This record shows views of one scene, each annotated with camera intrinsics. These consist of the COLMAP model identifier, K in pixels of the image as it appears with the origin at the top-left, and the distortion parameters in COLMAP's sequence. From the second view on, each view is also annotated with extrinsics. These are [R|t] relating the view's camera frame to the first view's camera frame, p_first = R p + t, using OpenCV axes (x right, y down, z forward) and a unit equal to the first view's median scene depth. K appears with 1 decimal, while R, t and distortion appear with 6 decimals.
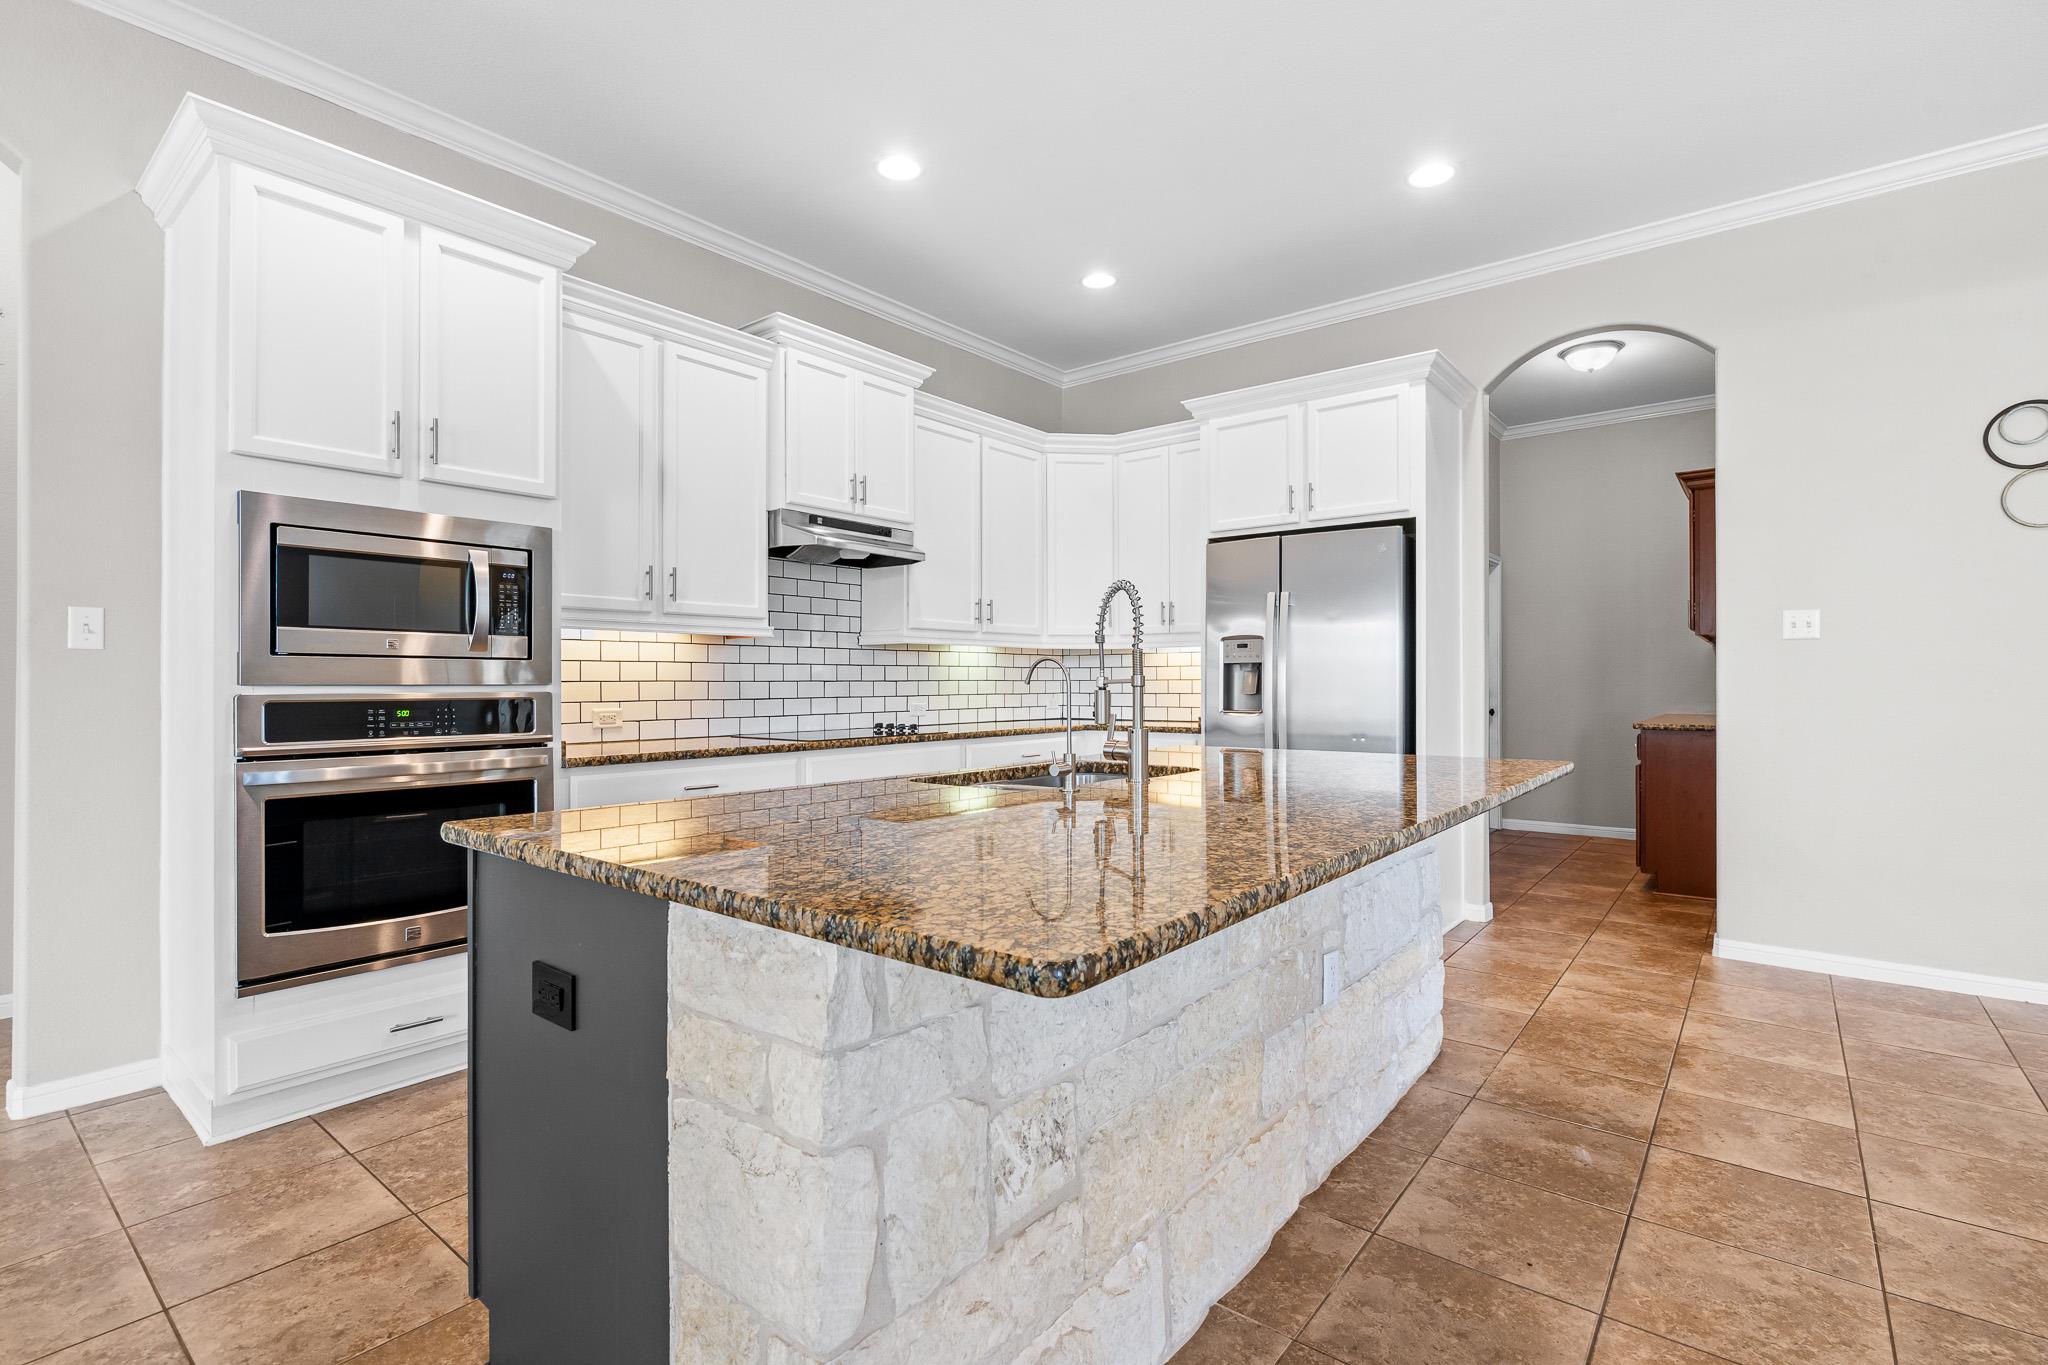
lens RADIAL K [[938.4, 0, 1002.3], [0, 938.4, 679.5], [0, 0, 1]] dist [-0.008356, 0.000547]
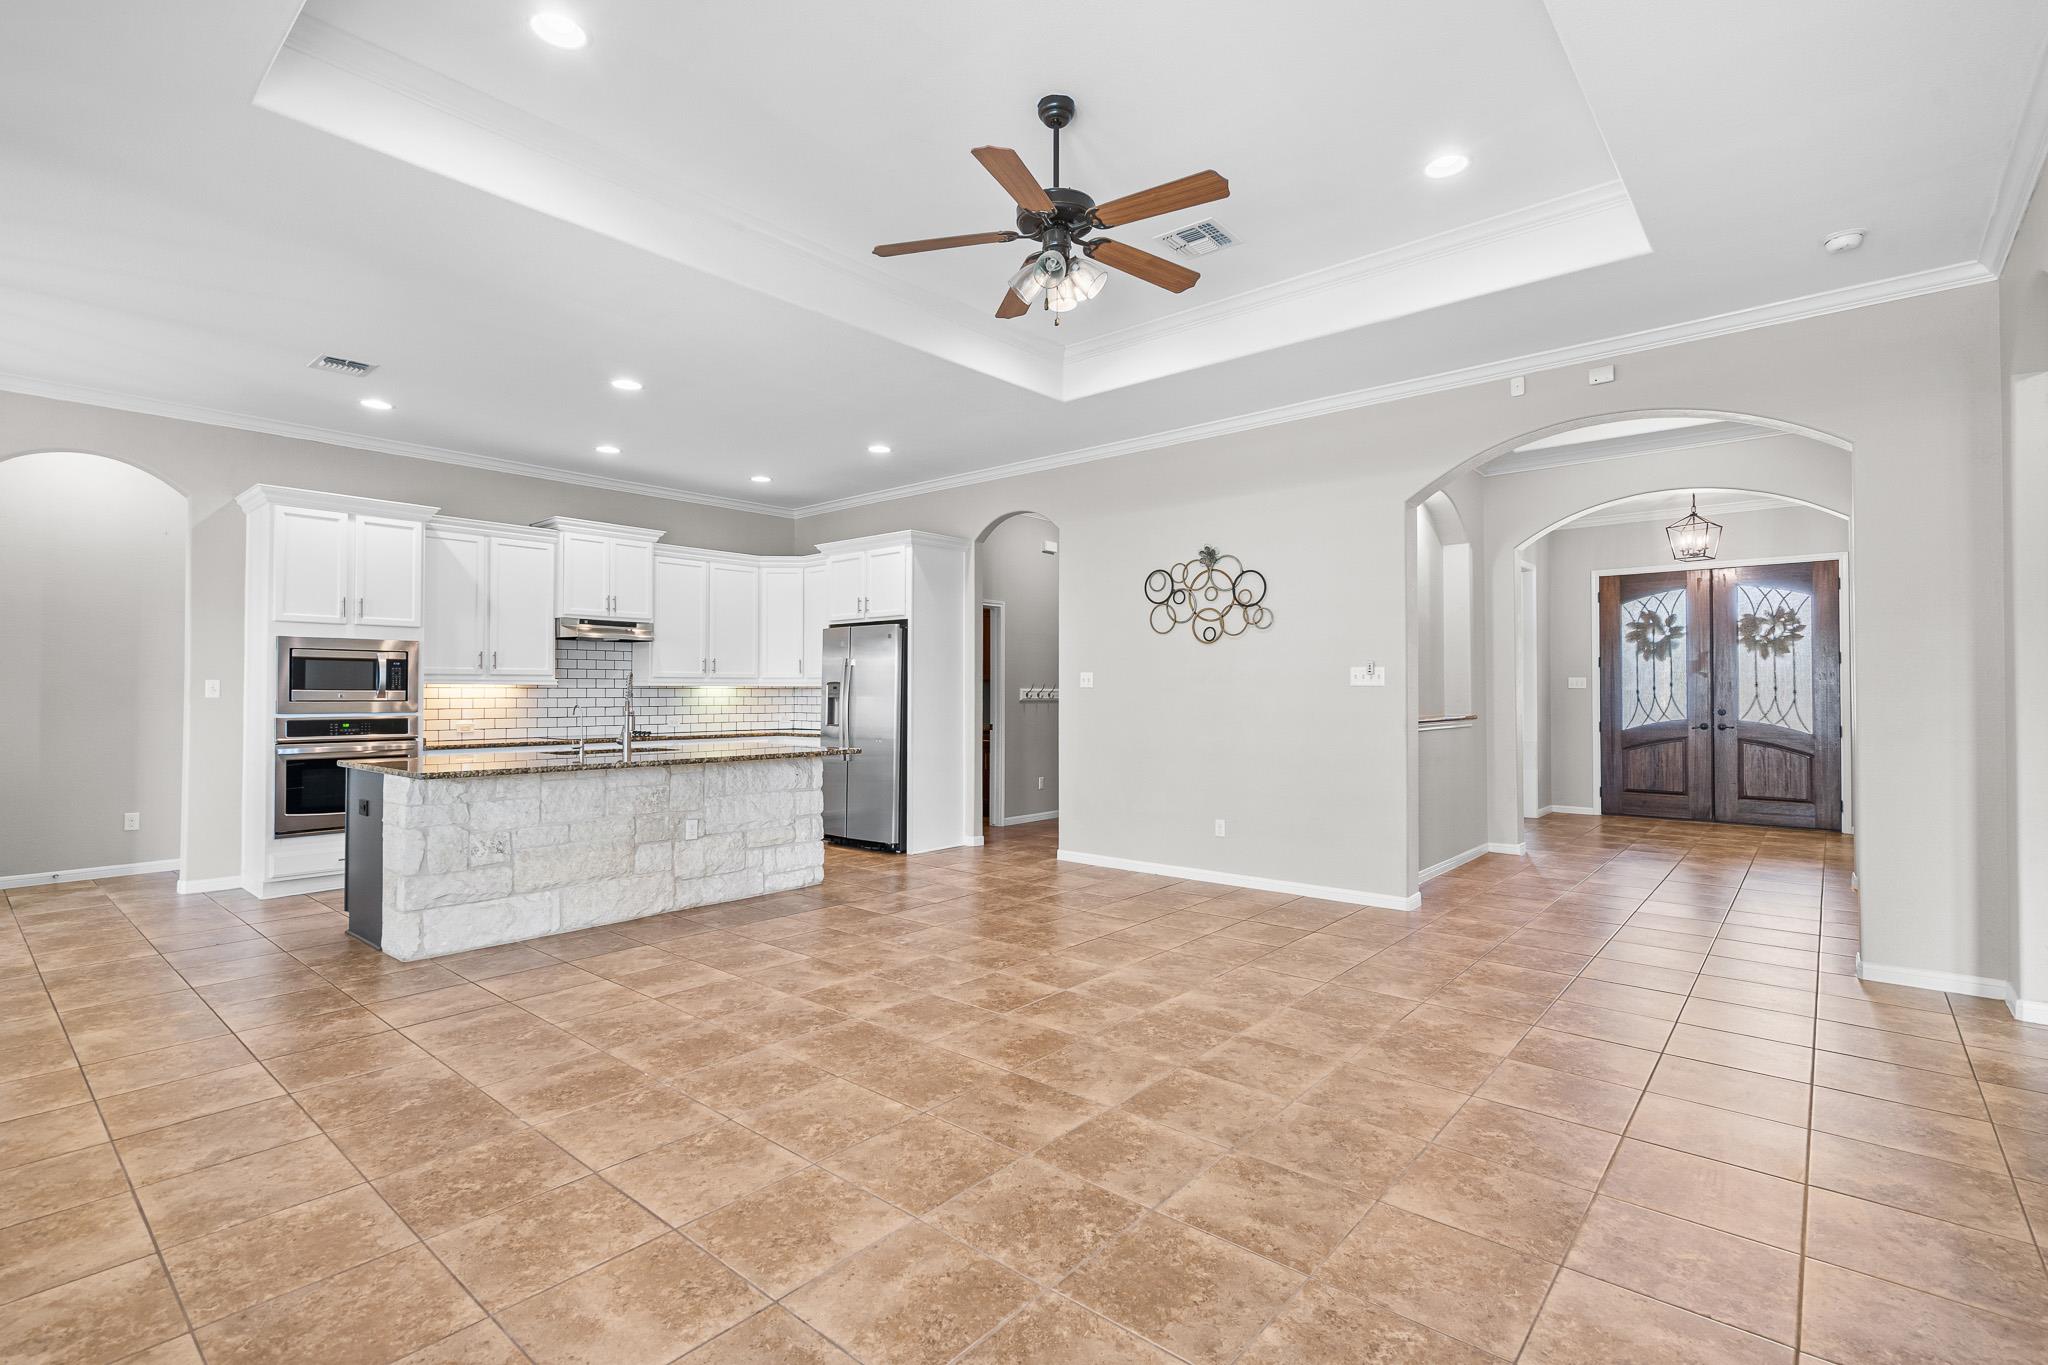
lens RADIAL K [[938.4, 0, 1010.1], [0, 938.4, 678.3], [0, 0, 1]] dist [-0.008356, 0.000547]
pose [[0.999652, 0.001096, -0.026359, 0.948589], [-0.001467, 0.999900, -0.014051, -0.044411], [0.026341, 0.014085, 0.999554, -1.134736]]
